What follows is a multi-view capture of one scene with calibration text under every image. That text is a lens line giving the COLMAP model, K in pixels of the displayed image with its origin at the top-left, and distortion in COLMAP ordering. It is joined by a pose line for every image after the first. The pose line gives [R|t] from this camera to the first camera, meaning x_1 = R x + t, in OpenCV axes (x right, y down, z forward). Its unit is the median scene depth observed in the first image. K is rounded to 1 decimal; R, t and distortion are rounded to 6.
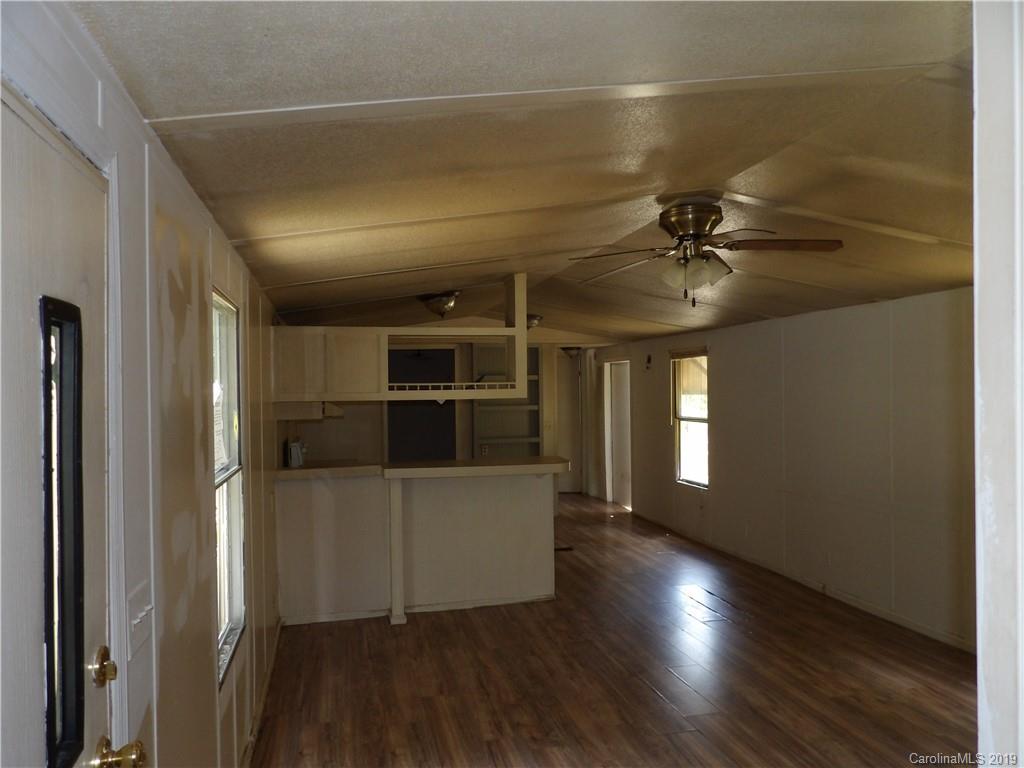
lens RADIAL K [[758.7, 0, 512.0], [0, 758.7, 384.0], [0, 0, 1]] dist [-0.025965, 0.048906]
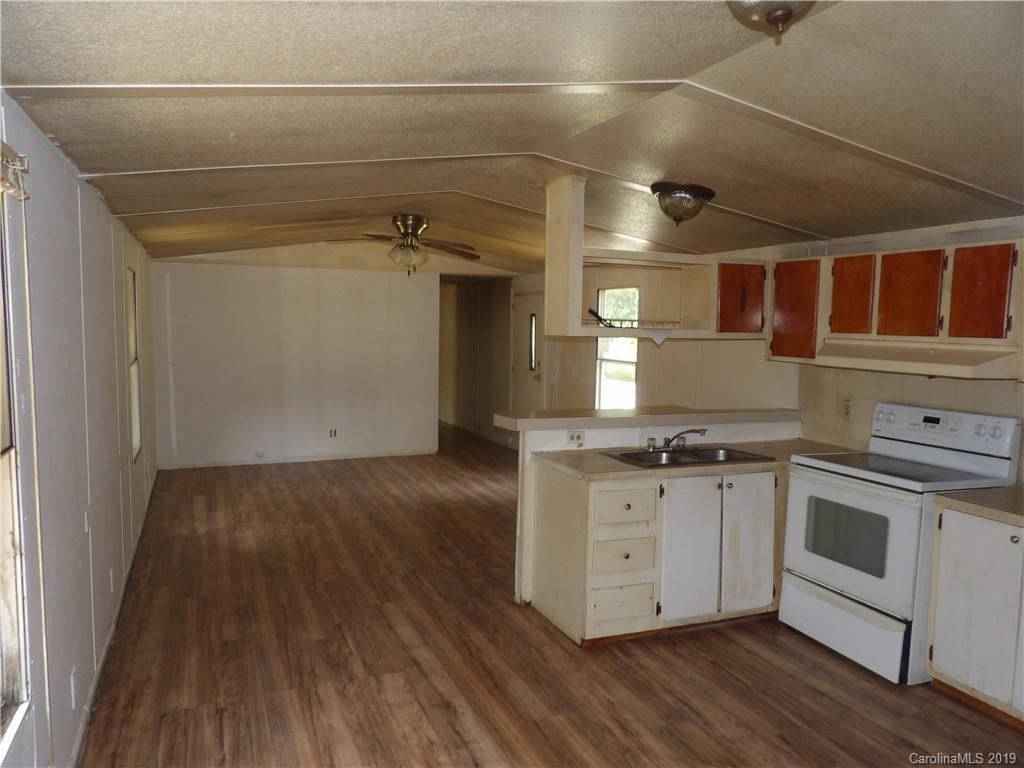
lens RADIAL K [[758.7, 0, 512.0], [0, 758.7, 384.0], [0, 0, 1]] dist [-0.025965, 0.048906]
pose [[-0.987346, 0.009801, -0.158275, 0.234038], [-0.002515, 0.996995, 0.077426, 0.009758], [0.158558, 0.076845, -0.984355, 2.280347]]
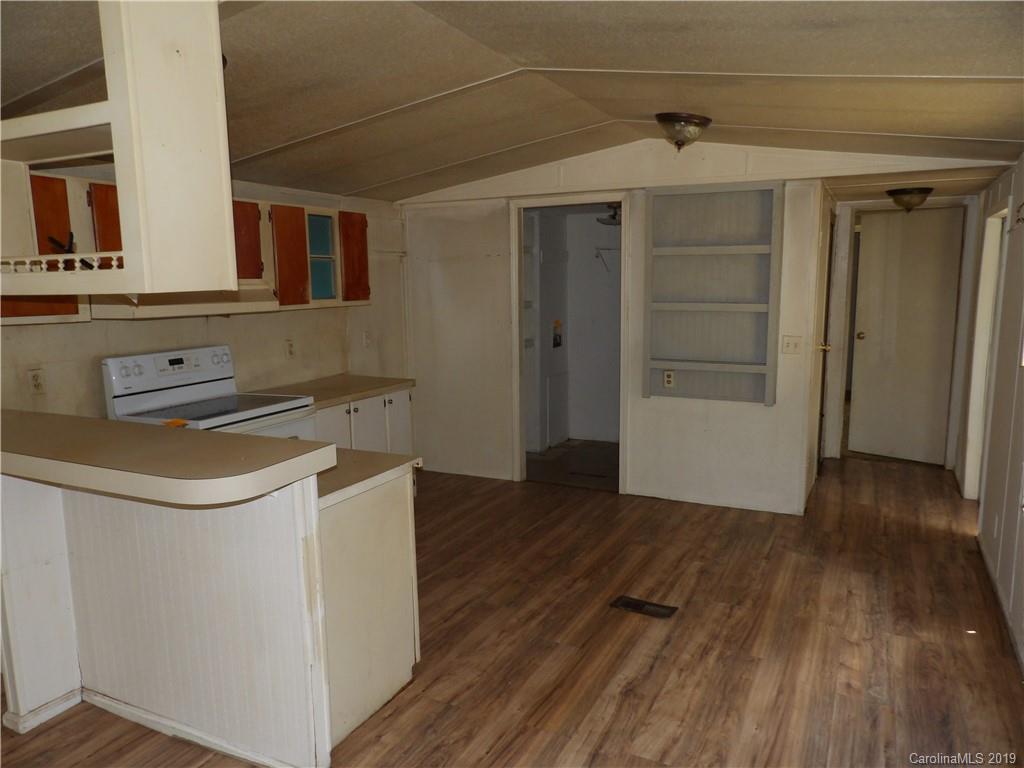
lens RADIAL K [[758.7, 0, 512.0], [0, 758.7, 384.0], [0, 0, 1]] dist [-0.025965, 0.048906]
pose [[0.770755, 0.095778, -0.629891, 0.499340], [0.002119, 0.988245, 0.152861, 0.007868], [0.637128, -0.119153, 0.761492, 1.021783]]
